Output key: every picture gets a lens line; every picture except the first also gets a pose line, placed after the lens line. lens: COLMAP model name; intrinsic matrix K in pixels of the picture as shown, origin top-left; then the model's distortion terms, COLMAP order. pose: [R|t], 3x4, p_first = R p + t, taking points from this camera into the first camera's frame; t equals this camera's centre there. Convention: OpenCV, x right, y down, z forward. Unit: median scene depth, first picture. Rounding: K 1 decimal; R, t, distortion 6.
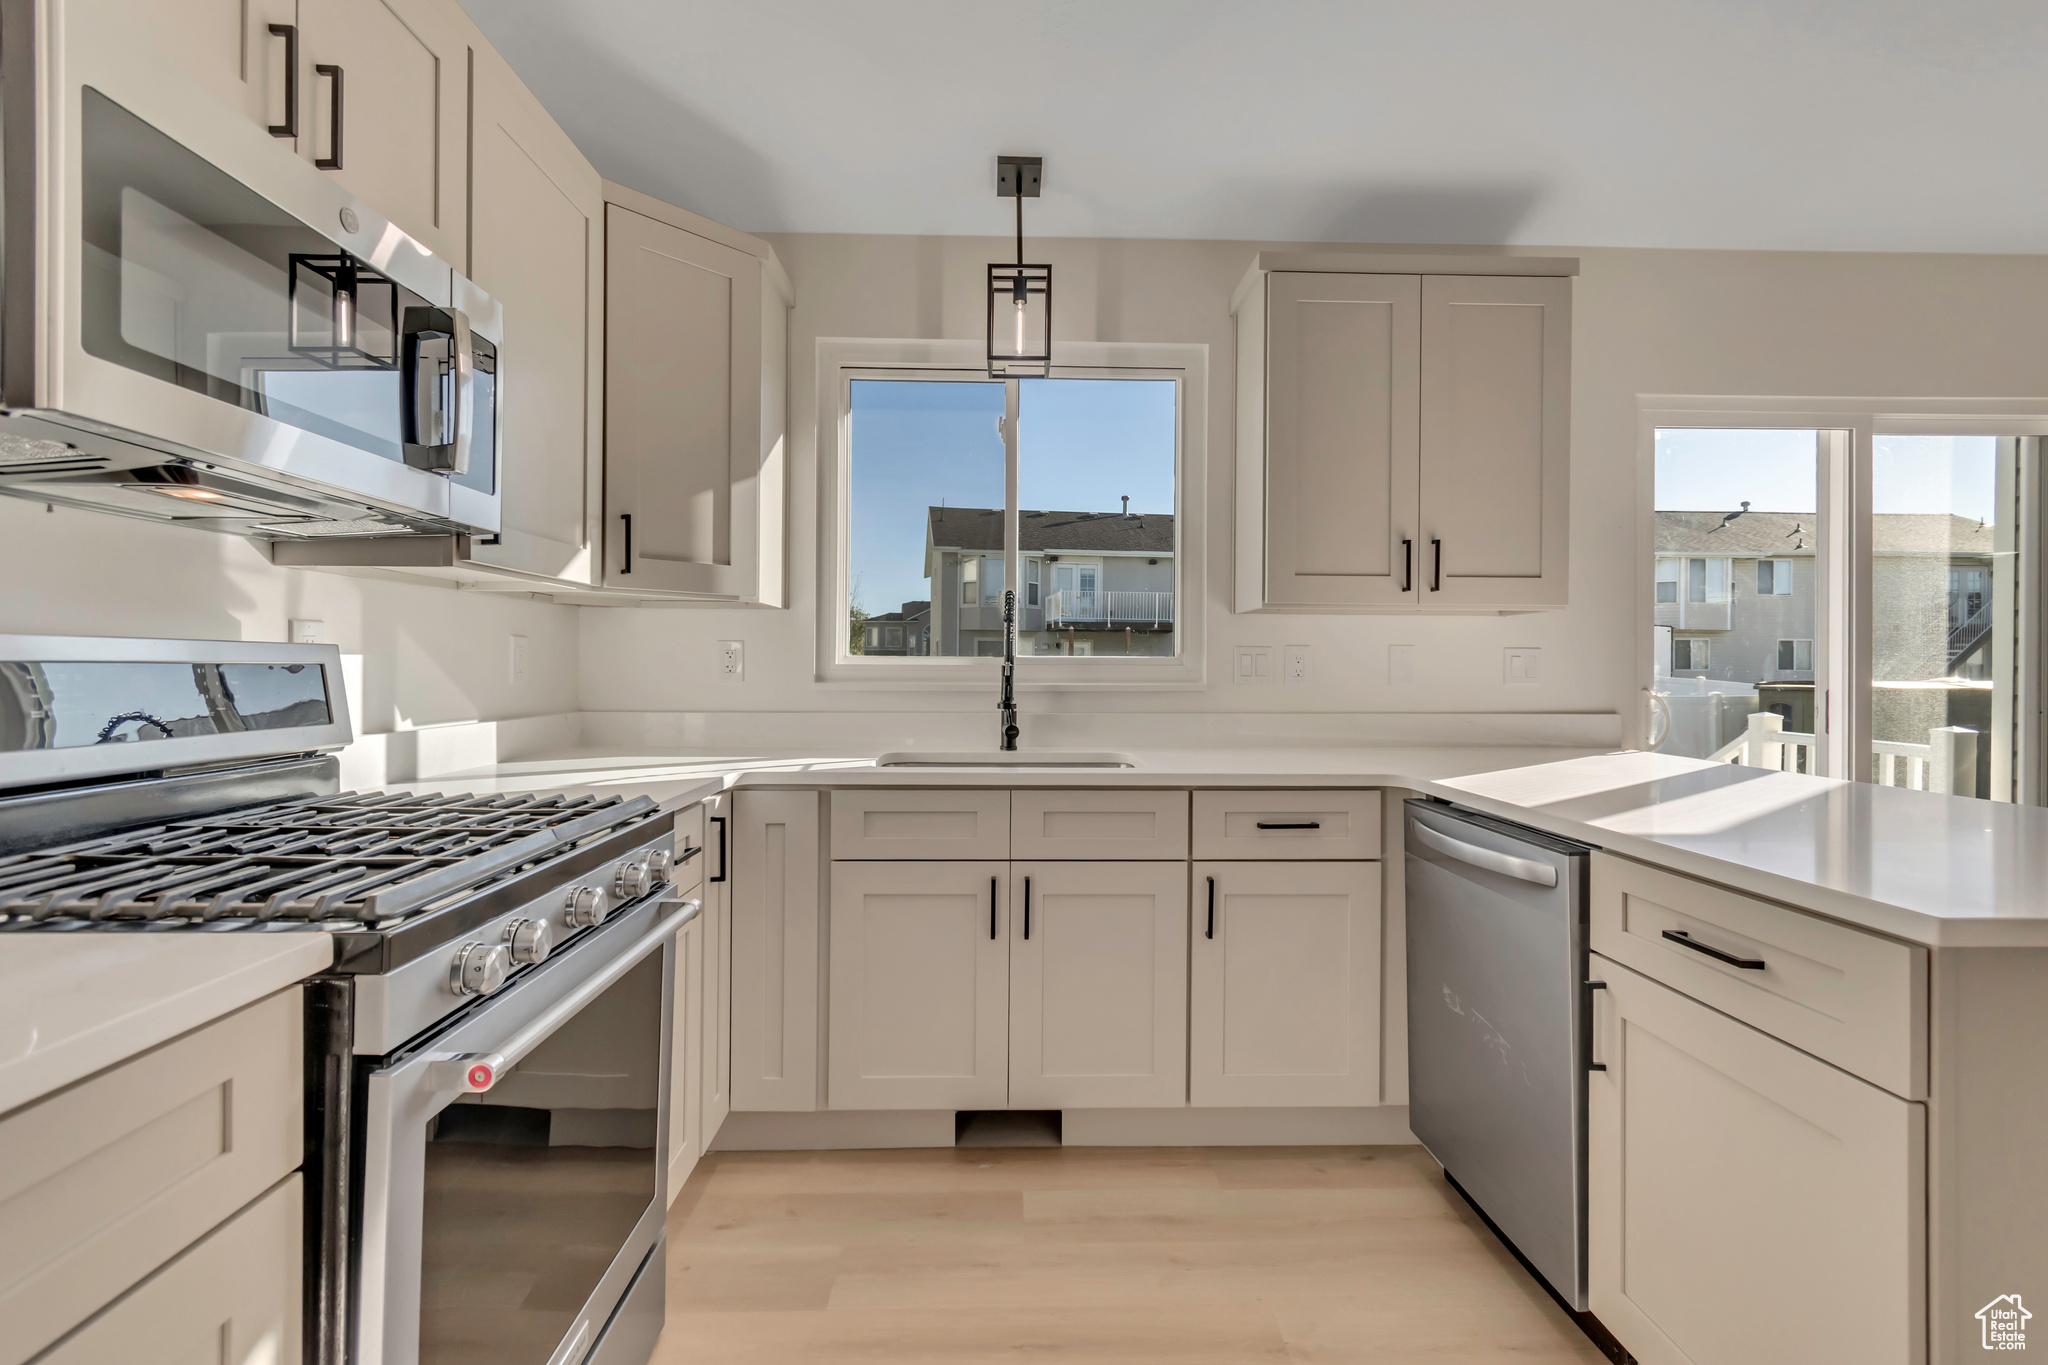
lens RADIAL K [[918.0, 0, 1030.1], [0, 918.0, 667.7], [0, 0, 1]] dist [0.013674, -0.000018]
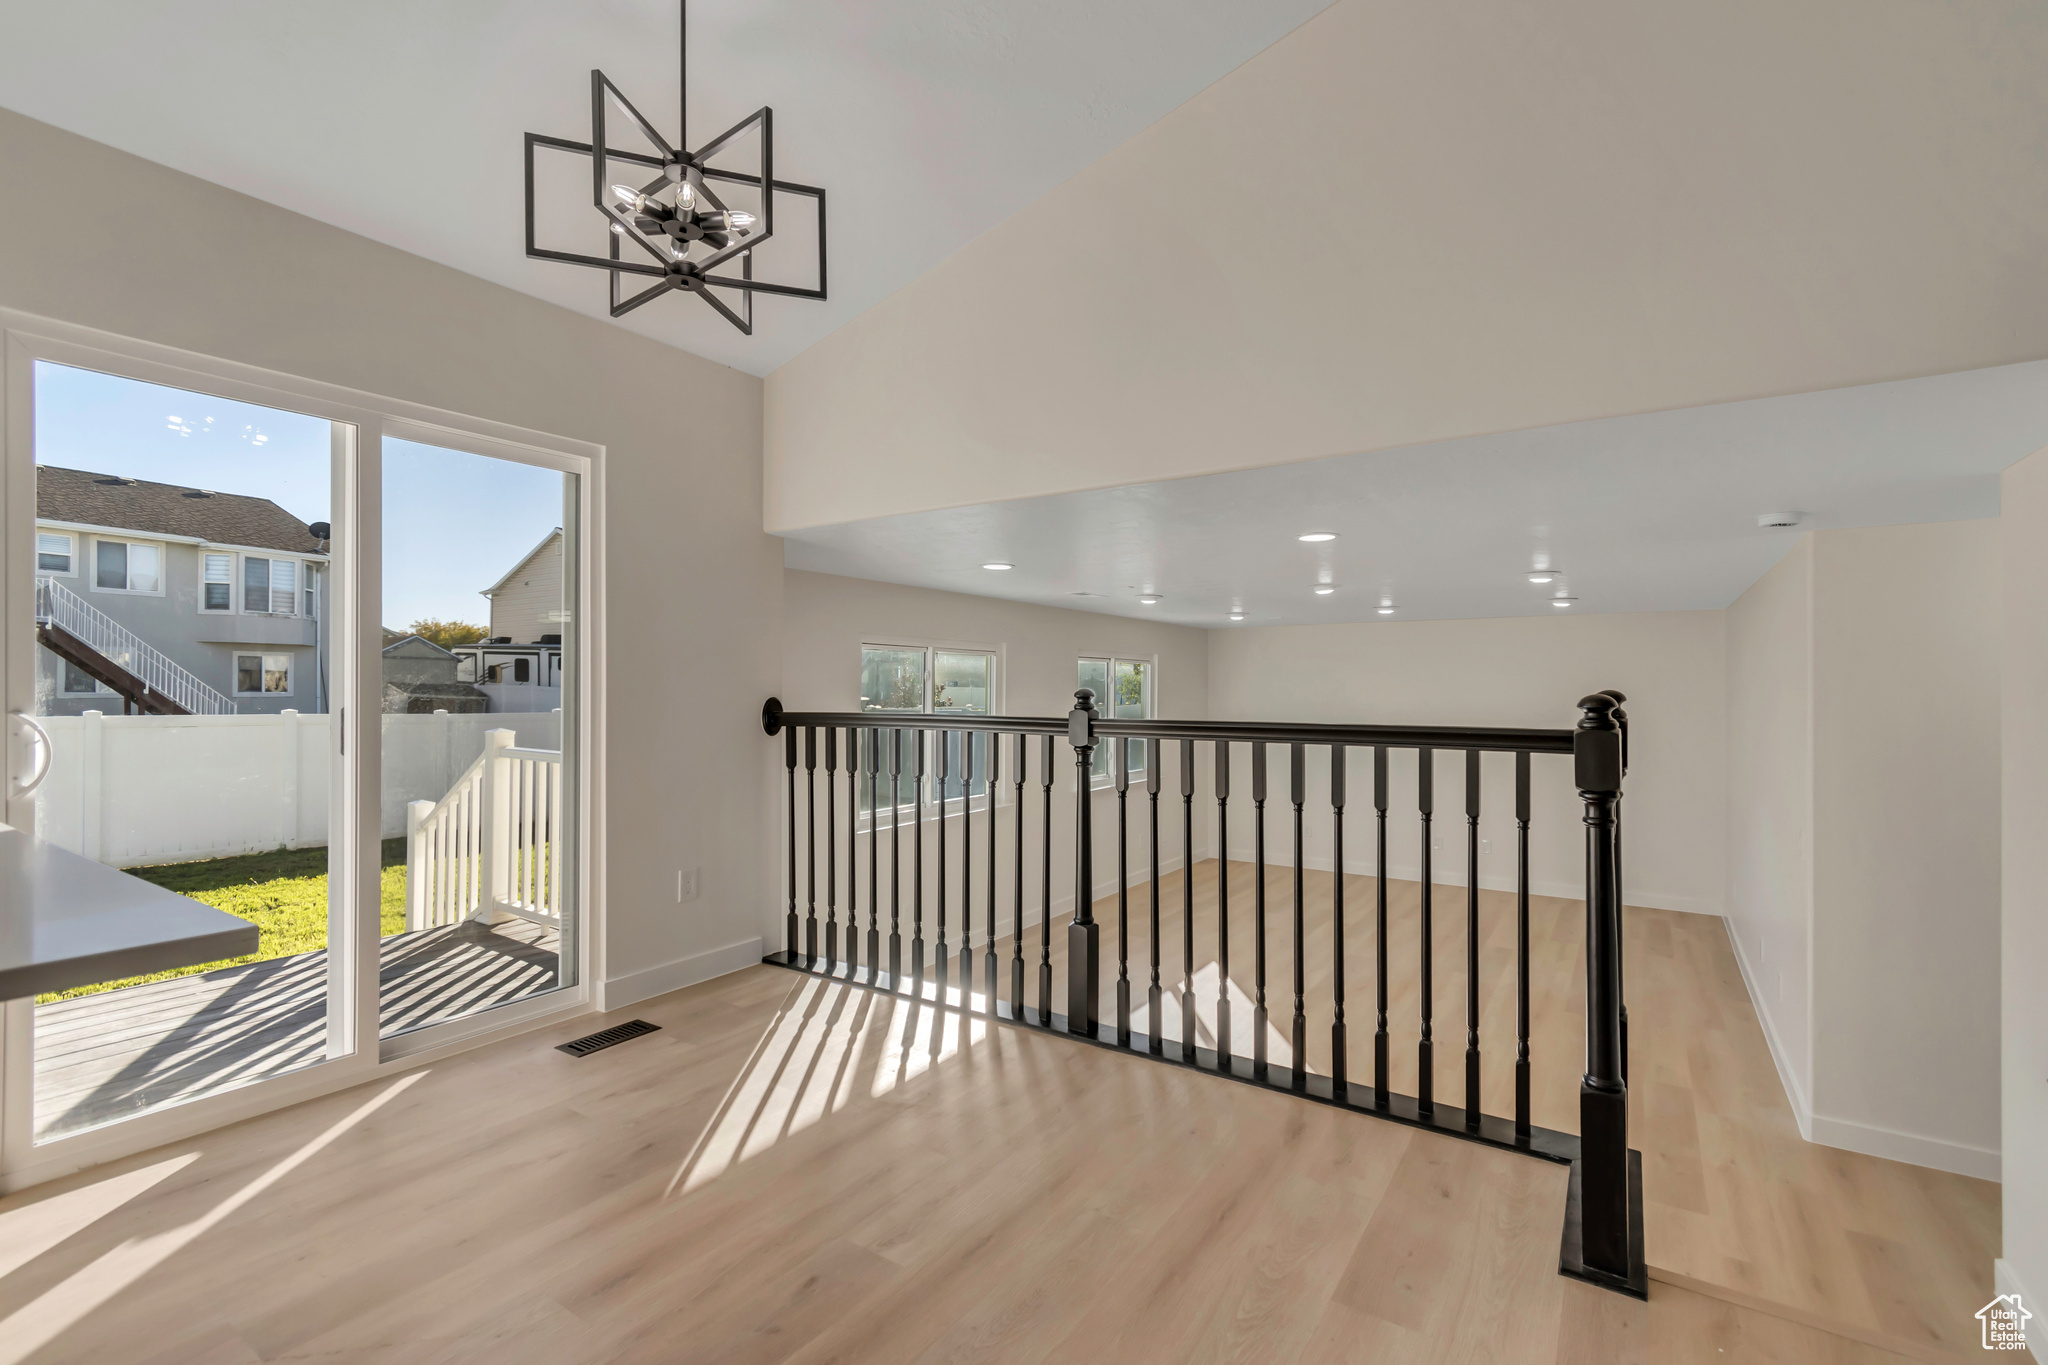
lens RADIAL K [[915.3, 0, 1026.2], [0, 915.3, 687.3], [0, 0, 1]] dist [0.002094, -0.000389]
pose [[0.586471, -0.000771, 0.809970, 0.548773], [-0.000390, 0.999999, 0.001234, 0.002945], [-0.809970, -0.001039, 0.586471, -0.076515]]
